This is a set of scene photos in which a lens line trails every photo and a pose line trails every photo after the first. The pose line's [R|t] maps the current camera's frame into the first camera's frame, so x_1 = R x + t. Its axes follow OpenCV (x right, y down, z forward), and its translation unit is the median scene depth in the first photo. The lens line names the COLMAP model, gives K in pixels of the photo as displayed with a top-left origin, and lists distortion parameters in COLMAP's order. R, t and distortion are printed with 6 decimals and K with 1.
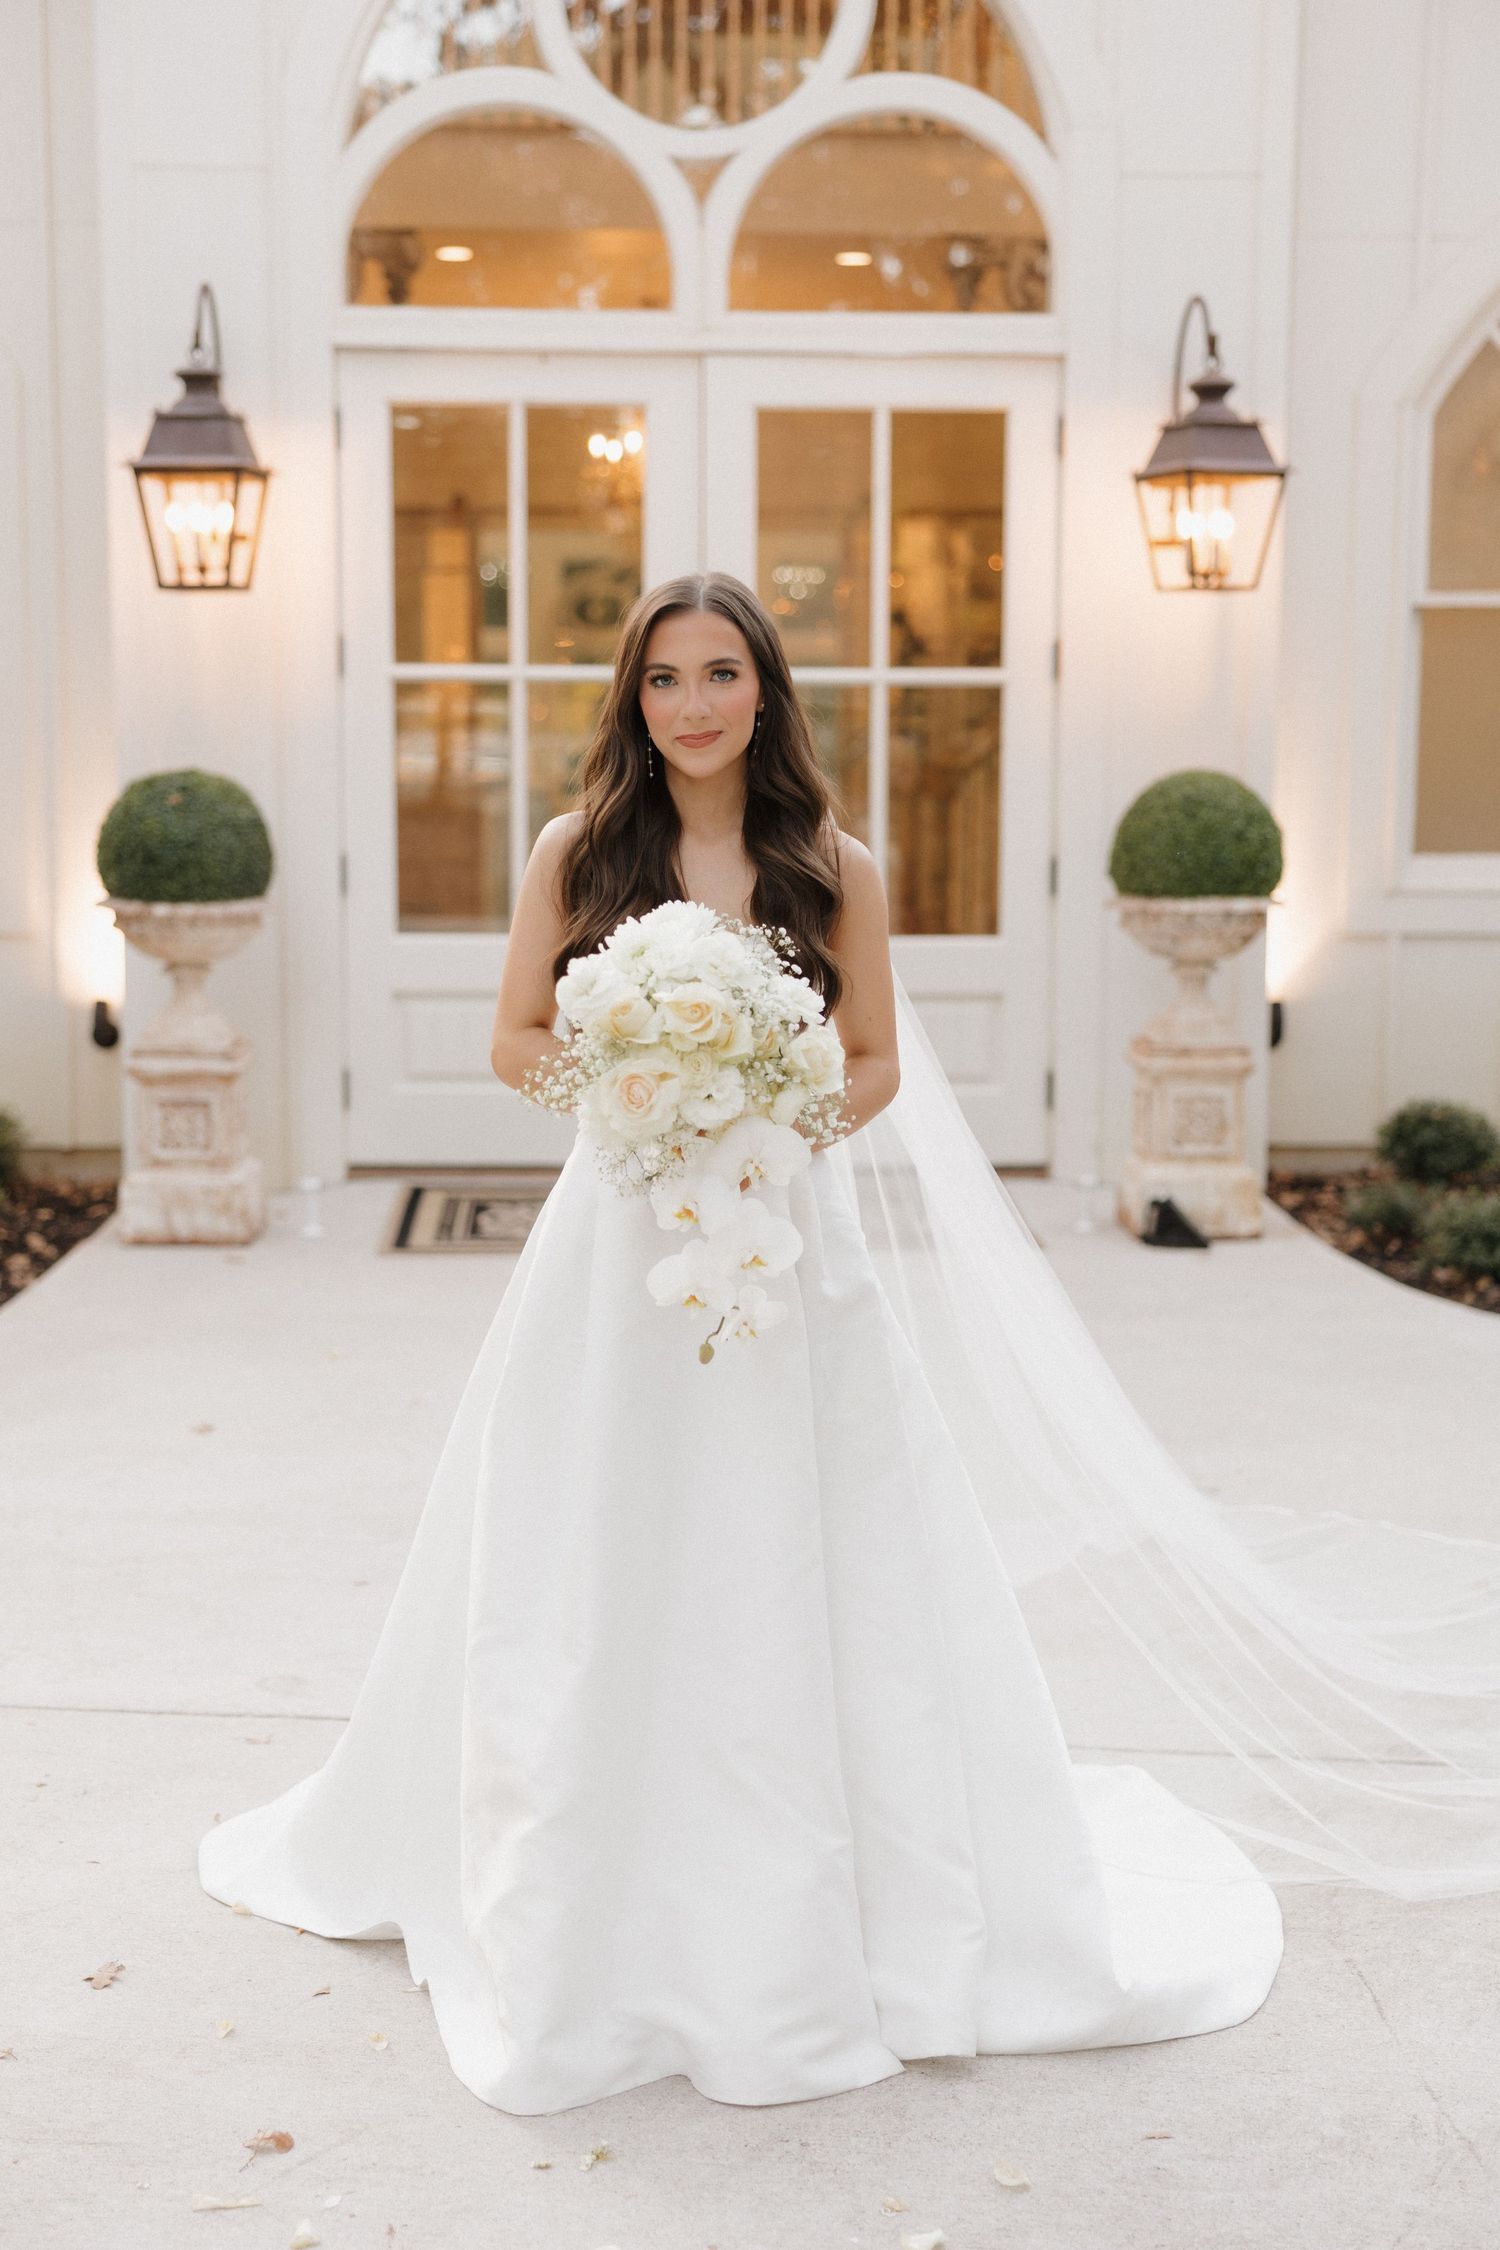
lens RADIAL K [[3108.9, 0, 750.0], [0, 3108.9, 1125.0], [0, 0, 1]] dist [0.045158, 0.069474]
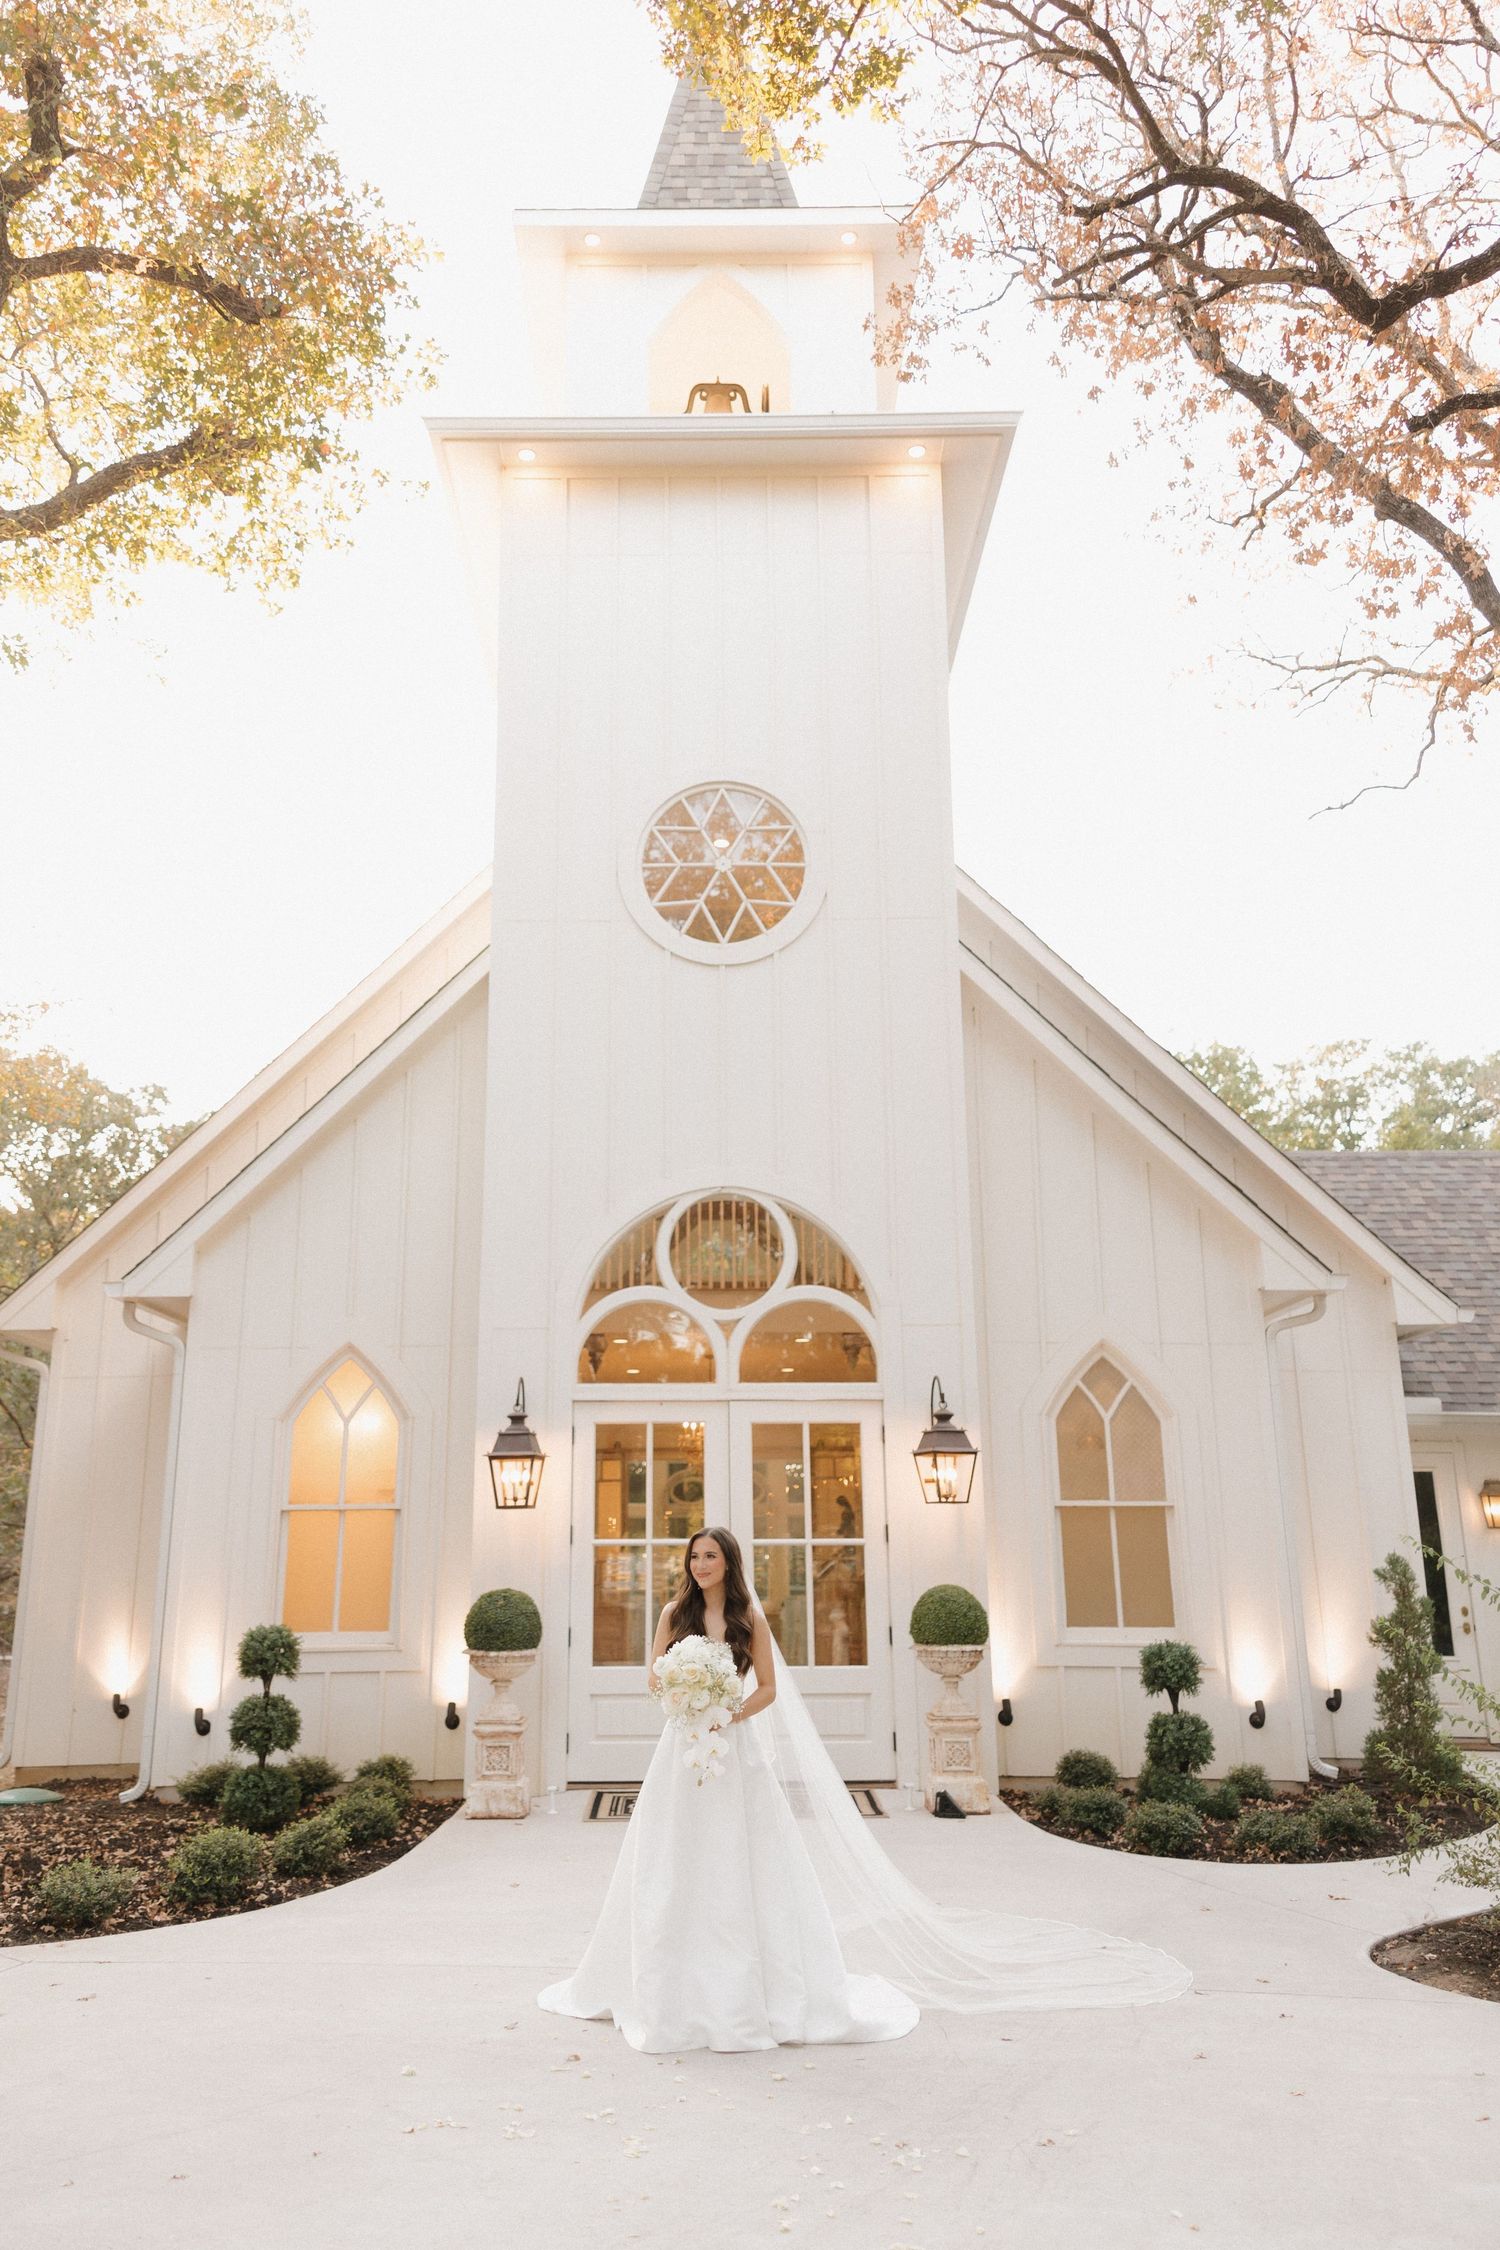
lens RADIAL K [[1840.7, 0, 712.9], [0, 1840.7, 1071.0], [0, 0, 1]] dist [0.156860, -0.146253]
pose [[0.999282, -0.019074, -0.032743, 0.024678], [0.005522, 0.928157, -0.372149, 0.043630], [0.037489, 0.371701, 0.927595, -0.409563]]
